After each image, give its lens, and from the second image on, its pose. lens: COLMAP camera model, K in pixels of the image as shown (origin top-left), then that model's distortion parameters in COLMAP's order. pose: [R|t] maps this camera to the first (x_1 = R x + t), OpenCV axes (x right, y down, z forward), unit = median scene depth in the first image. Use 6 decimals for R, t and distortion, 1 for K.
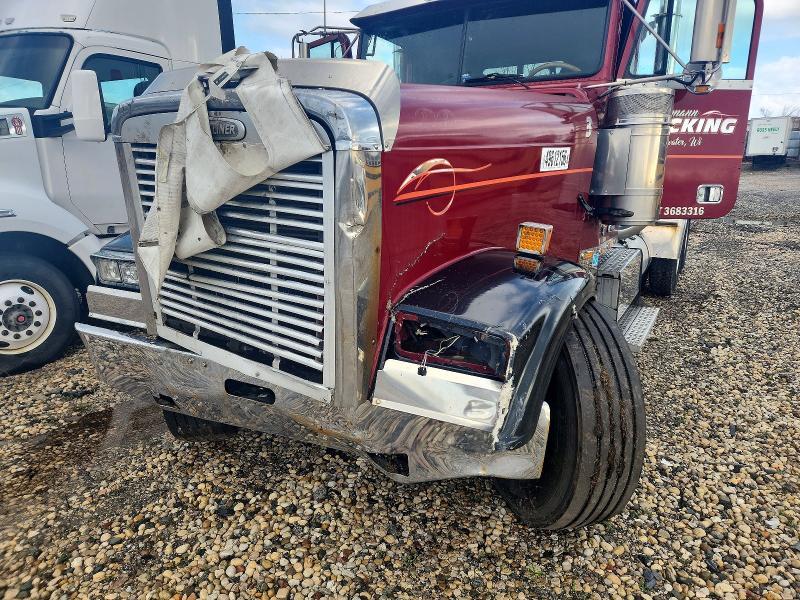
lens RADIAL K [[528.8, 0, 400.0], [0, 528.8, 300.0], [0, 0, 1]] dist [0.051544, -0.041060]
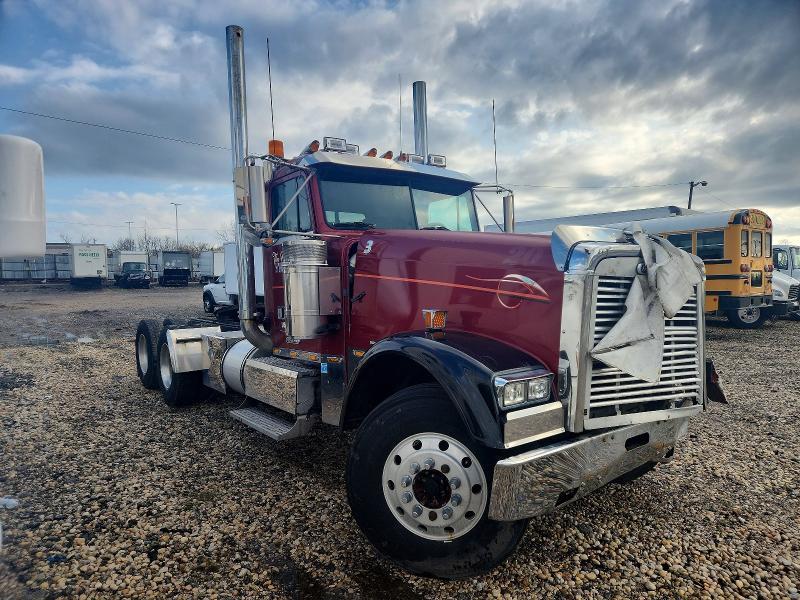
lens RADIAL K [[528.8, 0, 400.0], [0, 528.8, 300.0], [0, 0, 1]] dist [0.051544, -0.041060]
pose [[0.409414, -0.037412, 0.911581, -1.799137], [0.235699, 0.969578, -0.066066, -0.247039], [-0.881378, 0.241907, 0.405776, 0.857507]]
